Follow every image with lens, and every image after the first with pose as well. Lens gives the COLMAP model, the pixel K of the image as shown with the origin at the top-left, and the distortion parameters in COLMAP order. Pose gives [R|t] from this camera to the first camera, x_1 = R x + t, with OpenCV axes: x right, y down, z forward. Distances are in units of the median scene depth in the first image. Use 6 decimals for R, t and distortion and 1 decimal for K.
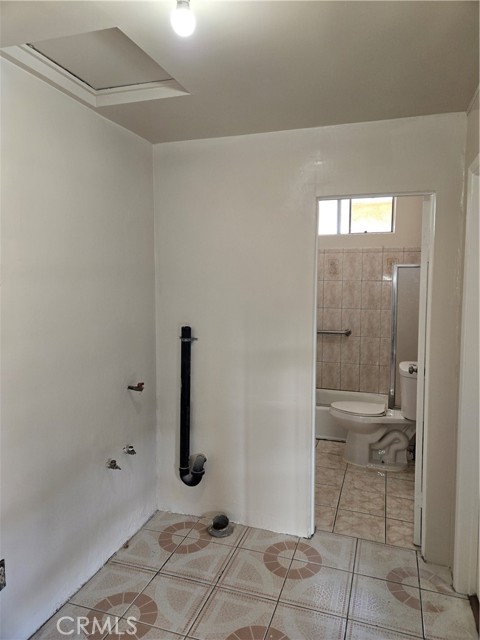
lens RADIAL K [[427.2, 0, 248.5], [0, 427.2, 317.7], [0, 0, 1]] dist [0.085972, -0.069828]
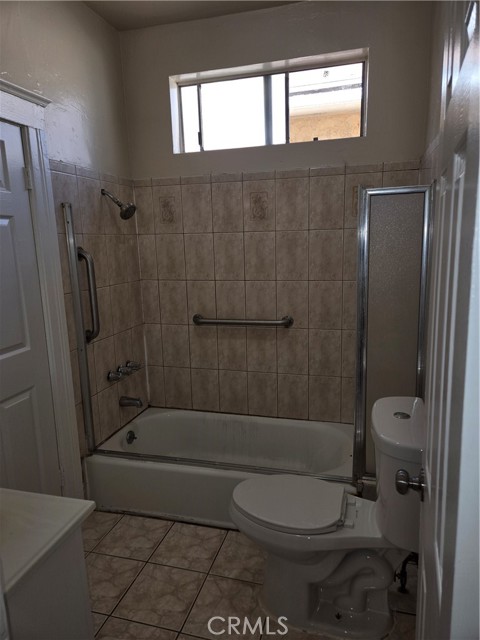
lens RADIAL K [[427.2, 0, 248.5], [0, 427.2, 317.7], [0, 0, 1]] dist [0.085972, -0.069828]
pose [[0.998633, -0.030023, 0.042782, 0.156512], [0.026219, 0.995876, 0.086859, -0.022777], [-0.045214, -0.085619, 0.995302, 0.435523]]
